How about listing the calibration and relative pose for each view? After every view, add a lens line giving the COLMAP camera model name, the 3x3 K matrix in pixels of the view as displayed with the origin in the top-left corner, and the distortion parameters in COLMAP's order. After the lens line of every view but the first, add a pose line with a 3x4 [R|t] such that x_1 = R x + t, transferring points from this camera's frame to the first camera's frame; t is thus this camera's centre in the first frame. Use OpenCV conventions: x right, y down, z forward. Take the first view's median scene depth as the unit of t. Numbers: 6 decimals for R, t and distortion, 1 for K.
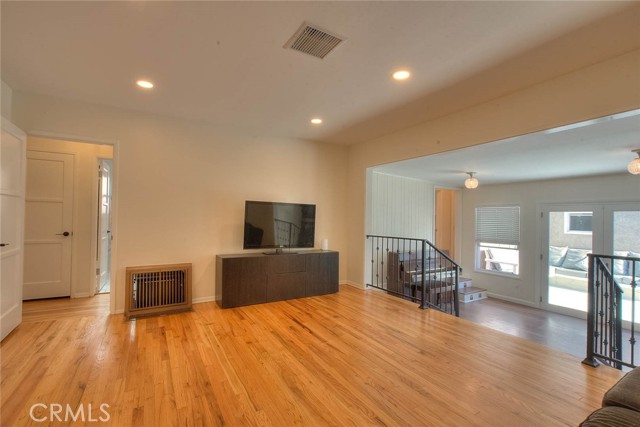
lens RADIAL K [[289.8, 0, 316.3], [0, 289.8, 214.5], [0, 0, 1]] dist [0.002413, 0.000335]
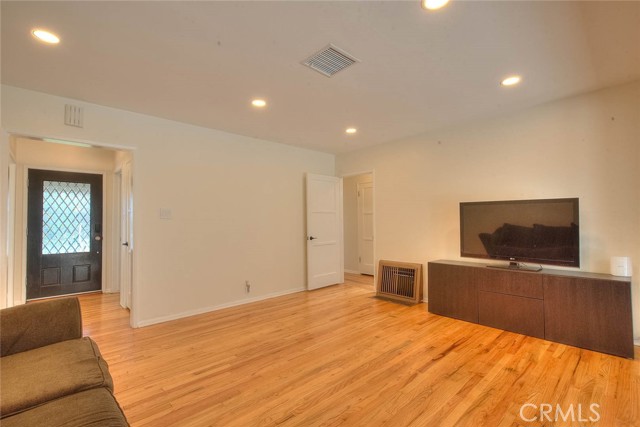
lens RADIAL K [[289.8, 0, 317.9], [0, 289.8, 214.0], [0, 0, 1]] dist [0.002413, 0.000335]
pose [[0.222462, -0.040034, -0.974119, 0.699933], [0.025584, 0.999052, -0.035216, 0.010662], [0.974606, -0.017087, 0.223275, 0.477953]]
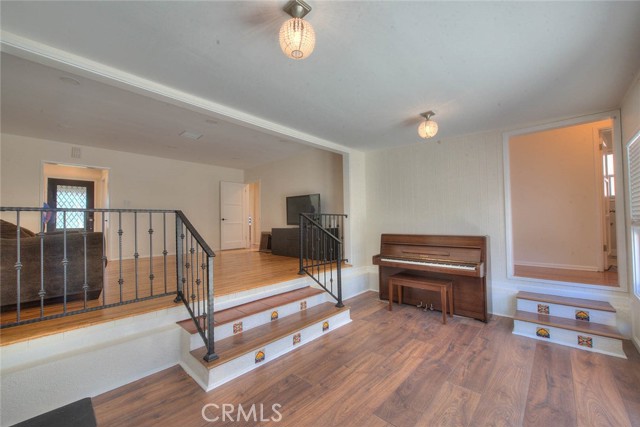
lens RADIAL K [[257.8, 0, 318.0], [0, 257.8, 214.3], [0, 0, 1]] dist [0.000090, 0.000042]
pose [[0.279258, -0.055322, -0.958621, 1.780452], [0.033230, 0.998298, -0.047931, 0.200711], [0.959641, -0.018470, 0.280621, 1.019981]]
